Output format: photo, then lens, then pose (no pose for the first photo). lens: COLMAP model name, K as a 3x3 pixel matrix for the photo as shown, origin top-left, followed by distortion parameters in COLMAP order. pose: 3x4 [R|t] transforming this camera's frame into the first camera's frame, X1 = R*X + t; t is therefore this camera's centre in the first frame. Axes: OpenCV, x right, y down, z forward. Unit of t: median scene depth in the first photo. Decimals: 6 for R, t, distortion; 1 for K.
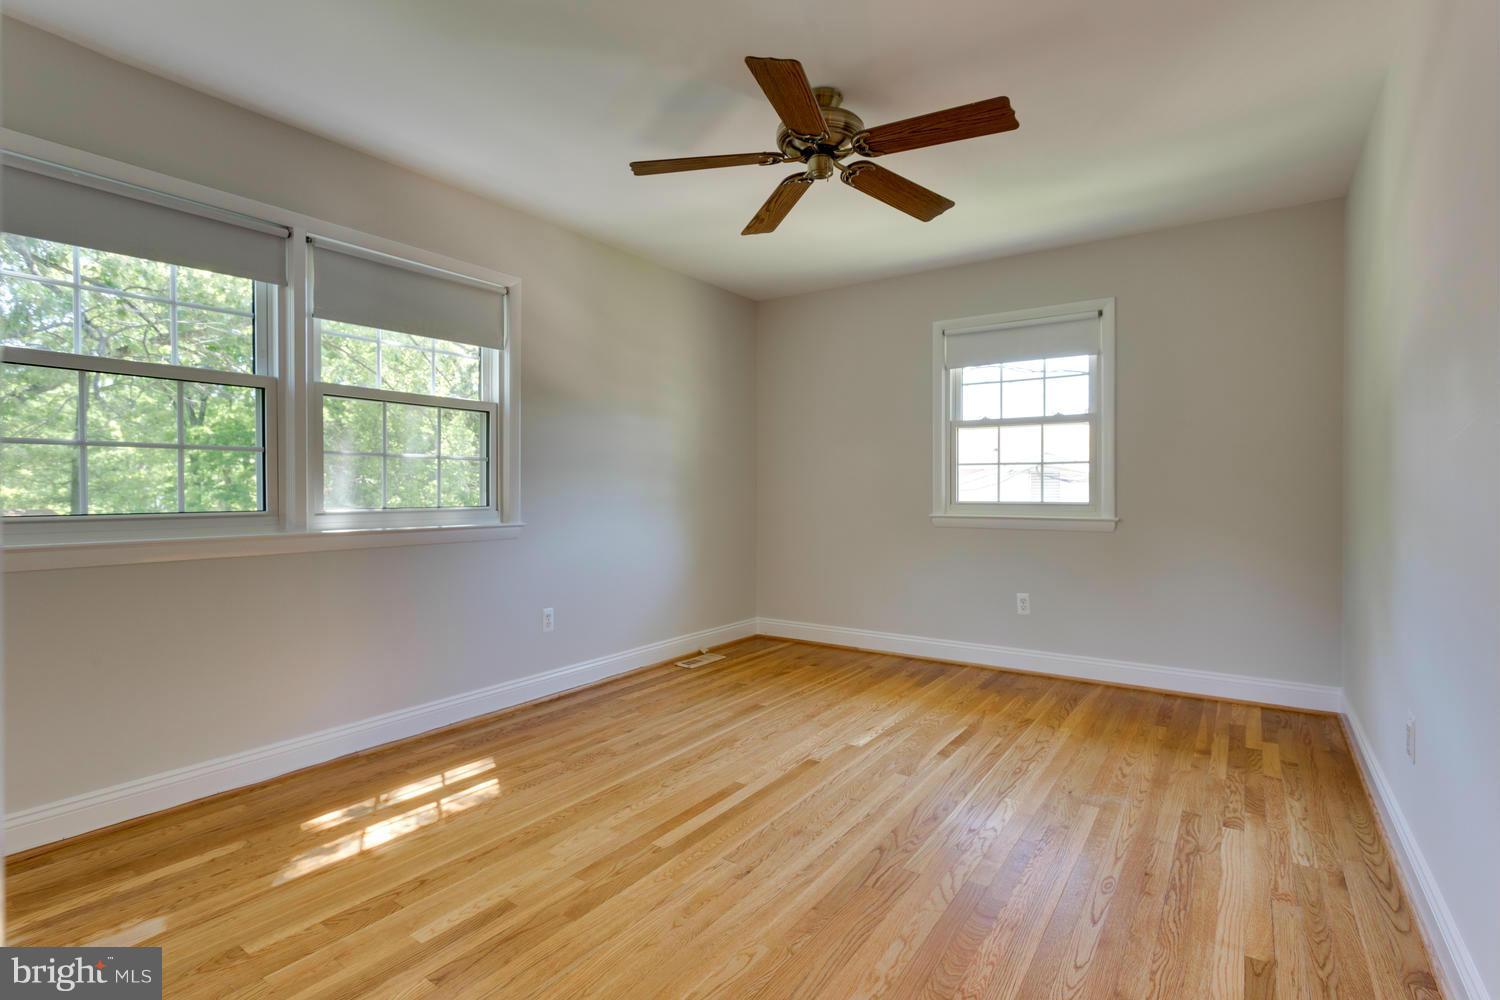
lens RADIAL K [[738.0, 0, 752.1], [0, 738.0, 499.3], [0, 0, 1]] dist [0.004534, -0.000899]
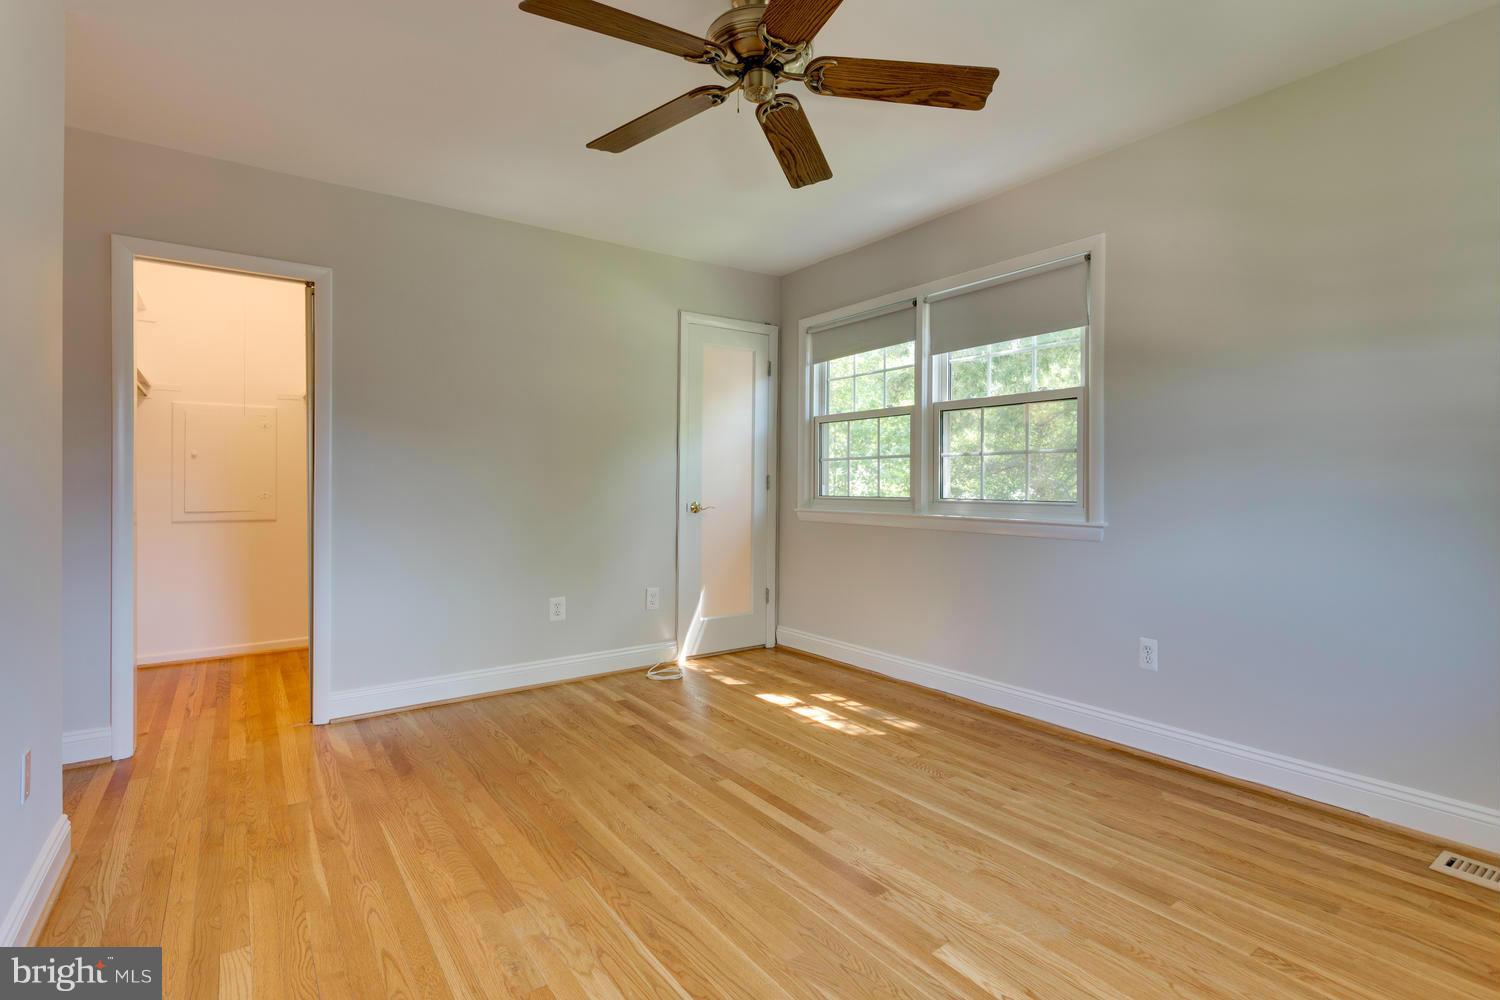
lens RADIAL K [[738.0, 0, 753.6], [0, 738.0, 488.5], [0, 0, 1]] dist [0.004534, -0.000899]
pose [[-0.358986, 0.007307, -0.933314, 0.753040], [-0.012166, 0.999848, 0.012508, -0.016788], [0.933264, 0.015844, -0.358842, 1.141503]]
